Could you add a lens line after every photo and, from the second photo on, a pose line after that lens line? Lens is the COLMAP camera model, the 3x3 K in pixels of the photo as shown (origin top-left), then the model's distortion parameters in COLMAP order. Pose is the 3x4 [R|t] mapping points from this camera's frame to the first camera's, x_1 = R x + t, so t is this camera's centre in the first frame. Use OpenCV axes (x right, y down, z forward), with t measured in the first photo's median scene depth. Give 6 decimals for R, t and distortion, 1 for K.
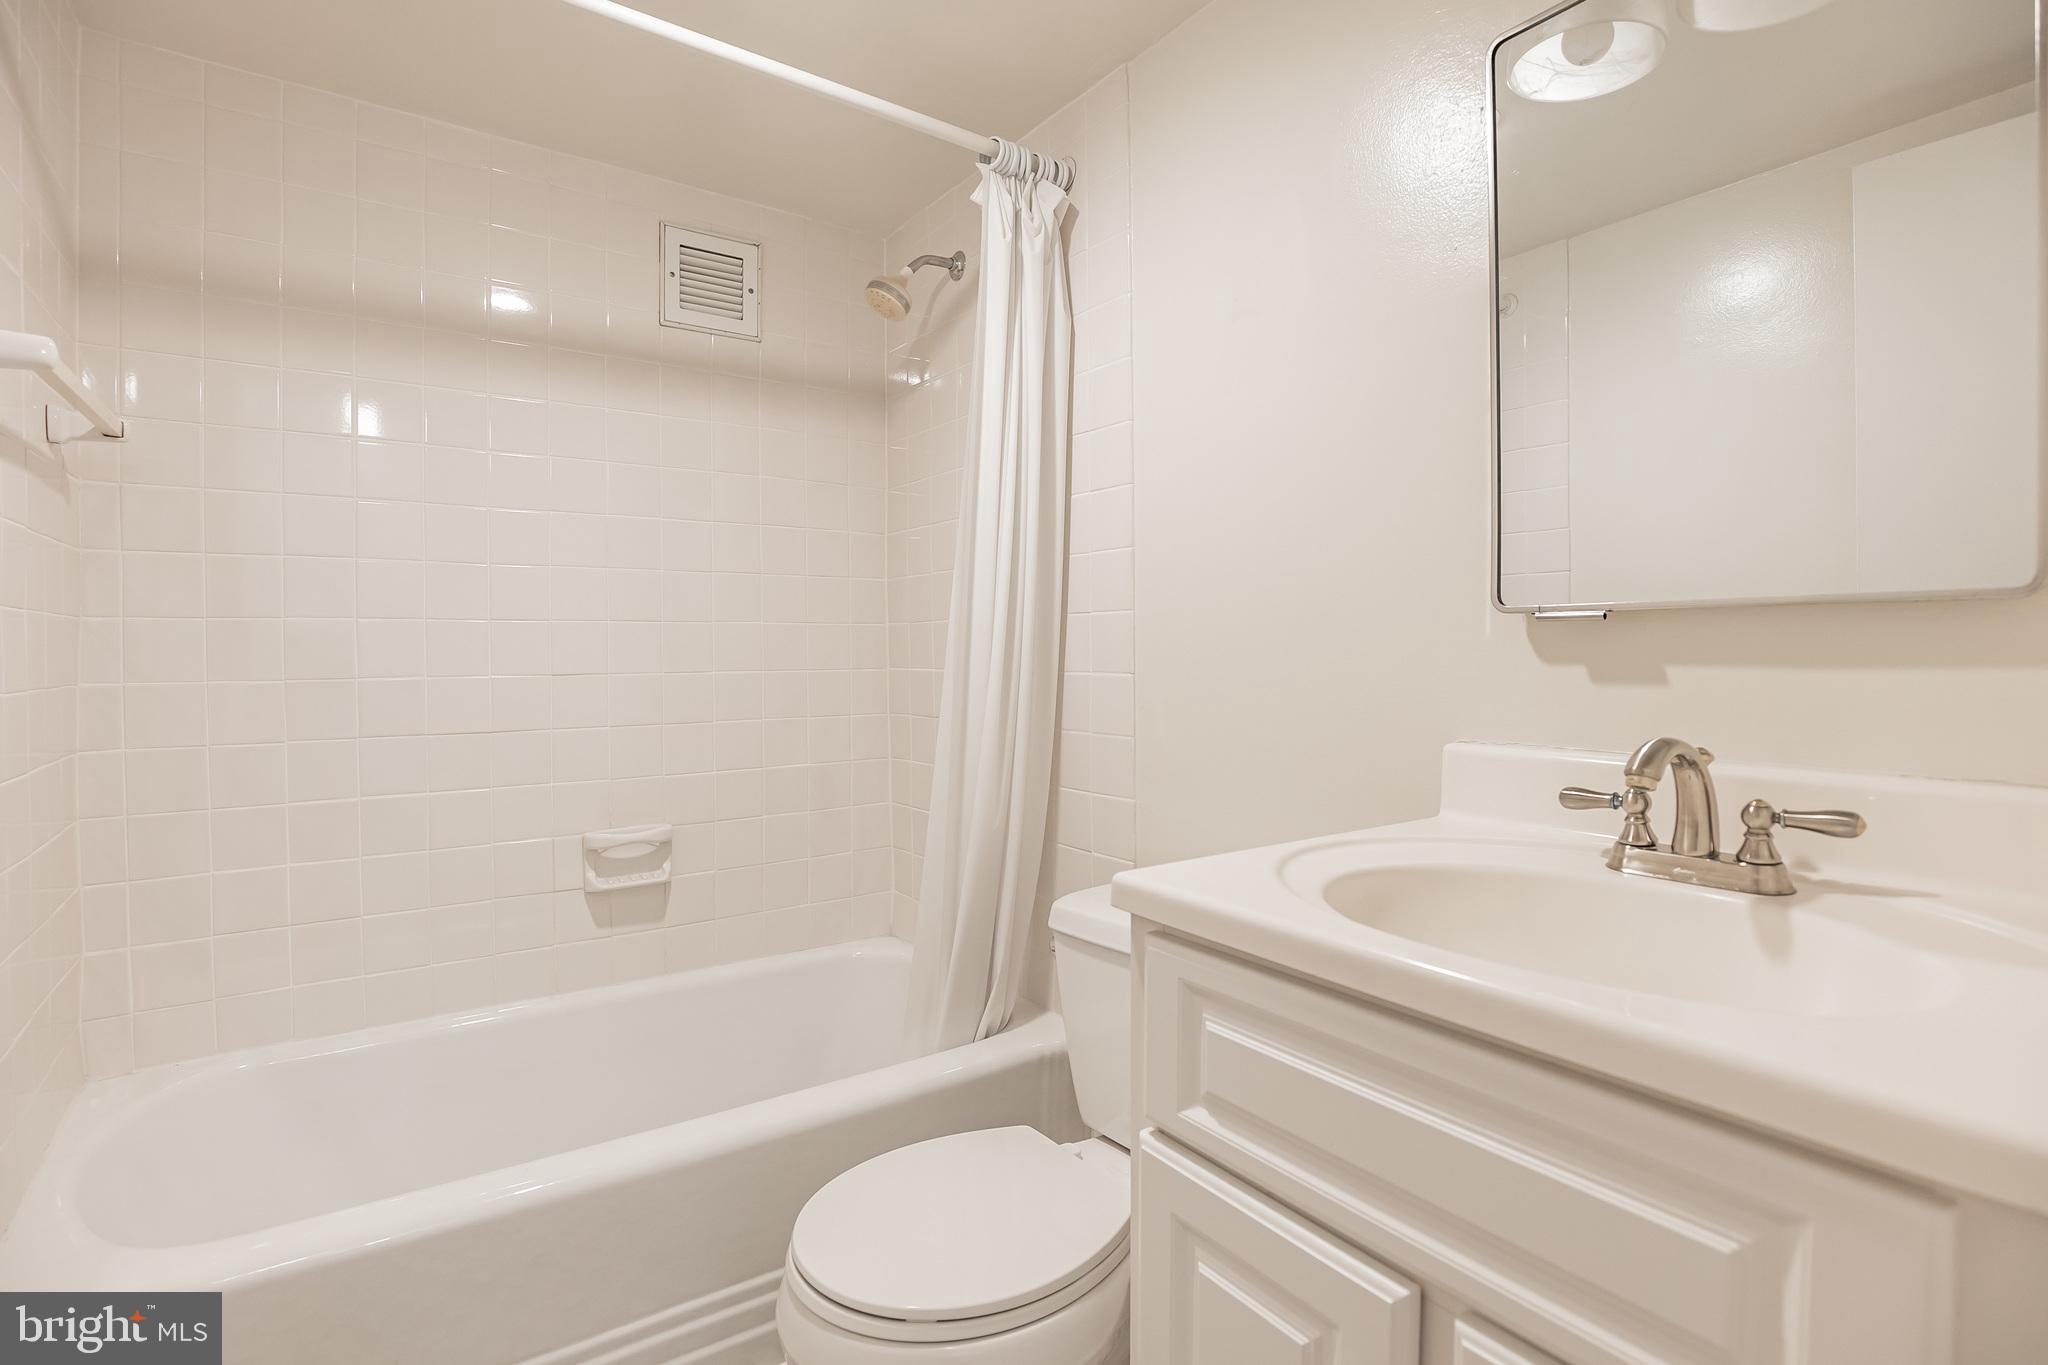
lens RADIAL K [[952.2, 0, 1016.4], [0, 952.2, 671.3], [0, 0, 1]] dist [-0.044653, 0.014963]
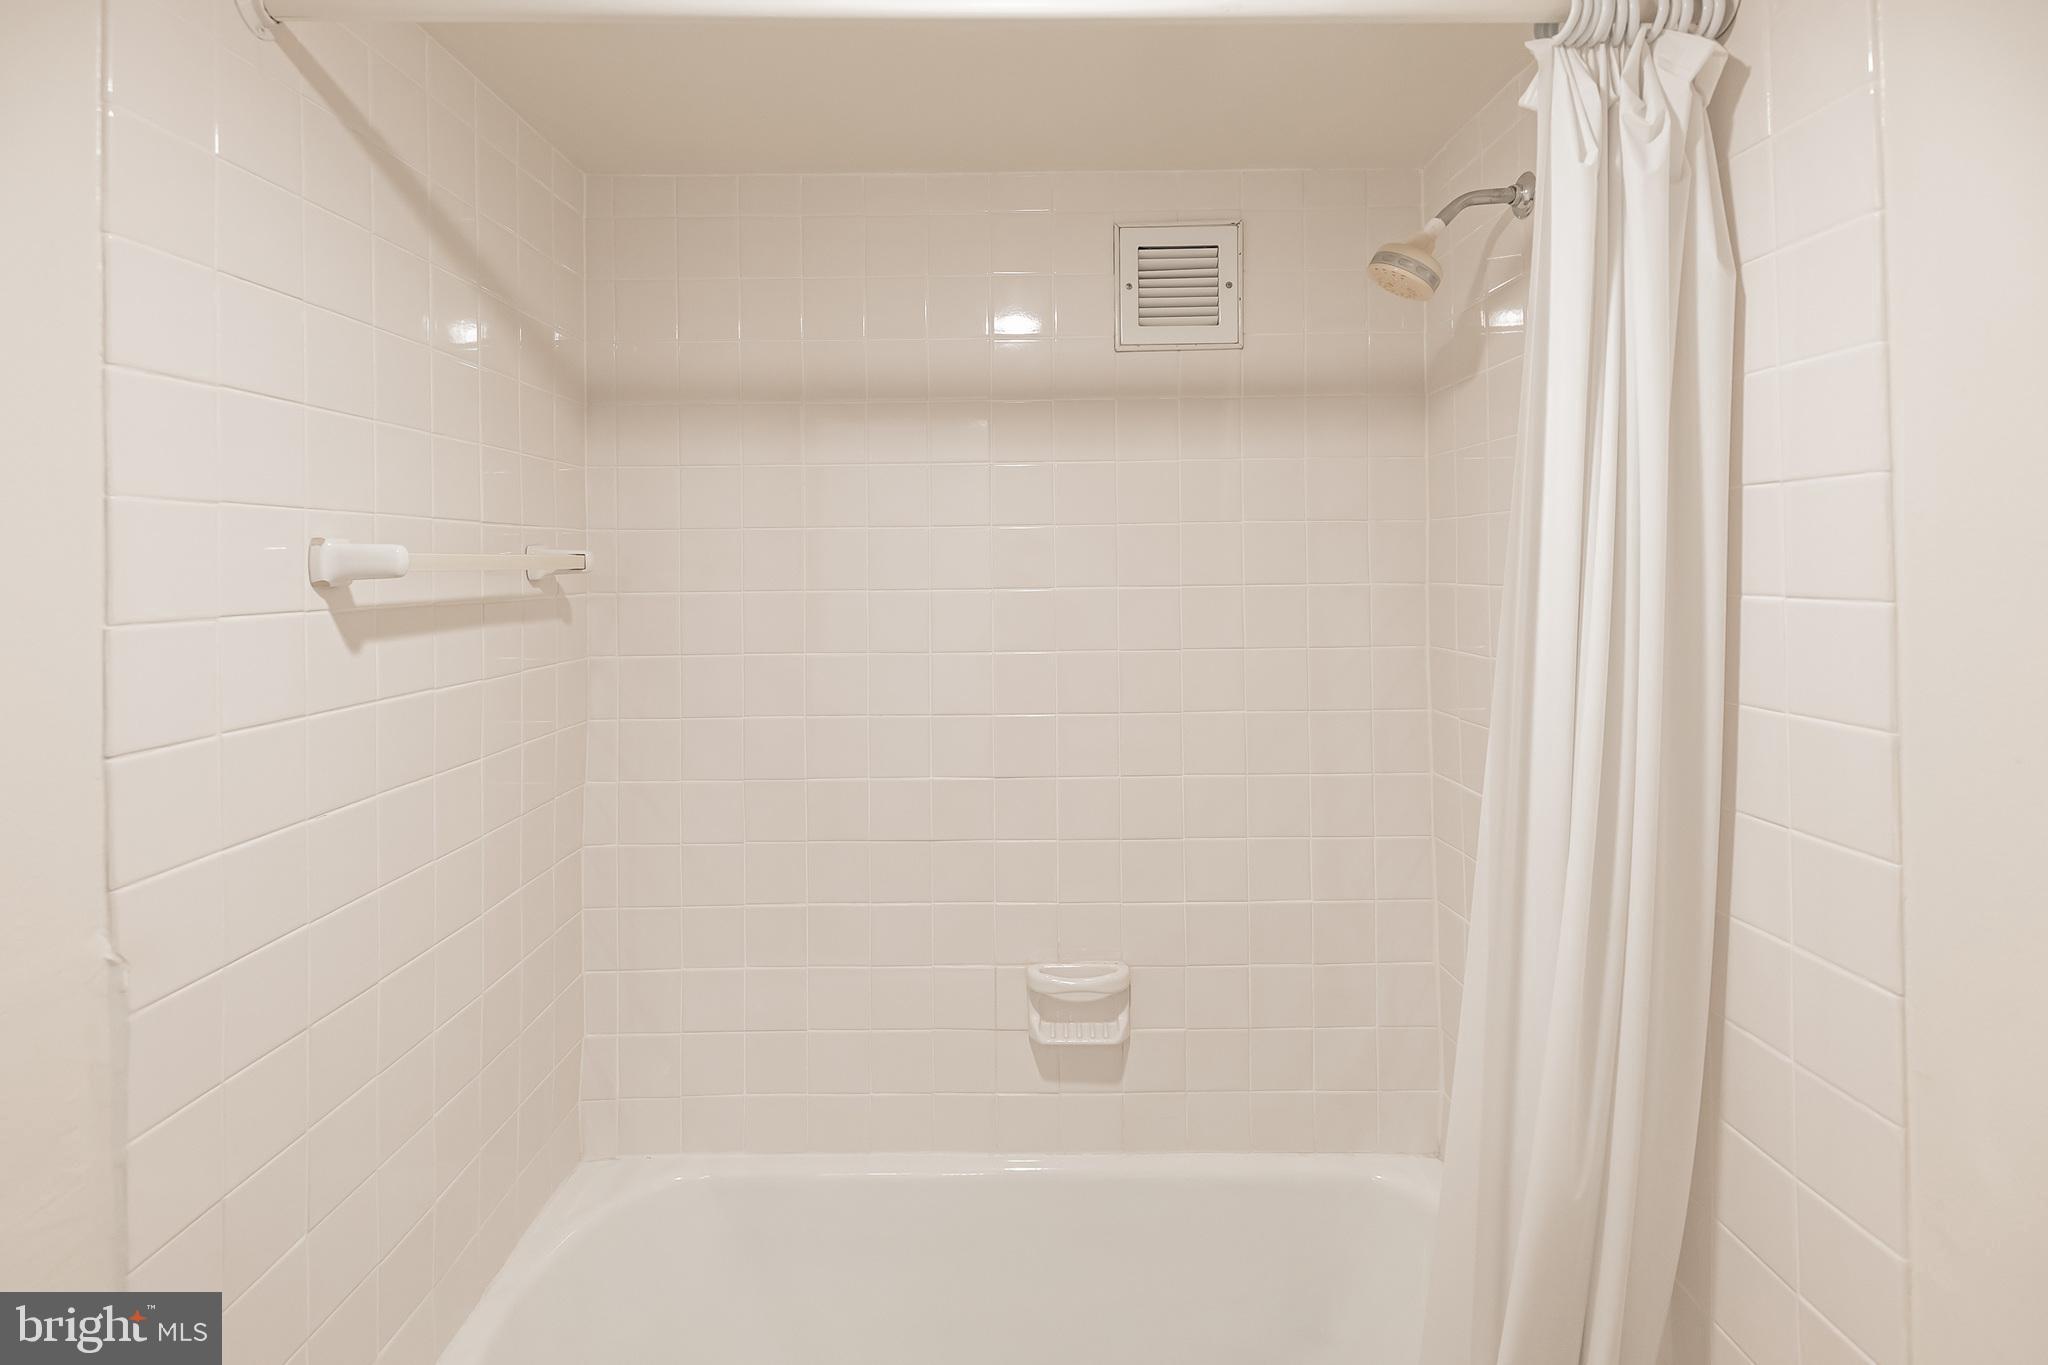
lens RADIAL K [[951.6, 0, 1028.2], [0, 951.6, 560.9], [0, 0, 1]] dist [-0.002389, -0.000647]
pose [[0.820056, -0.009778, -0.572200, 0.035015], [-0.006141, 0.999646, -0.025882, -0.188714], [0.572251, 0.024739, 0.819705, 0.326860]]
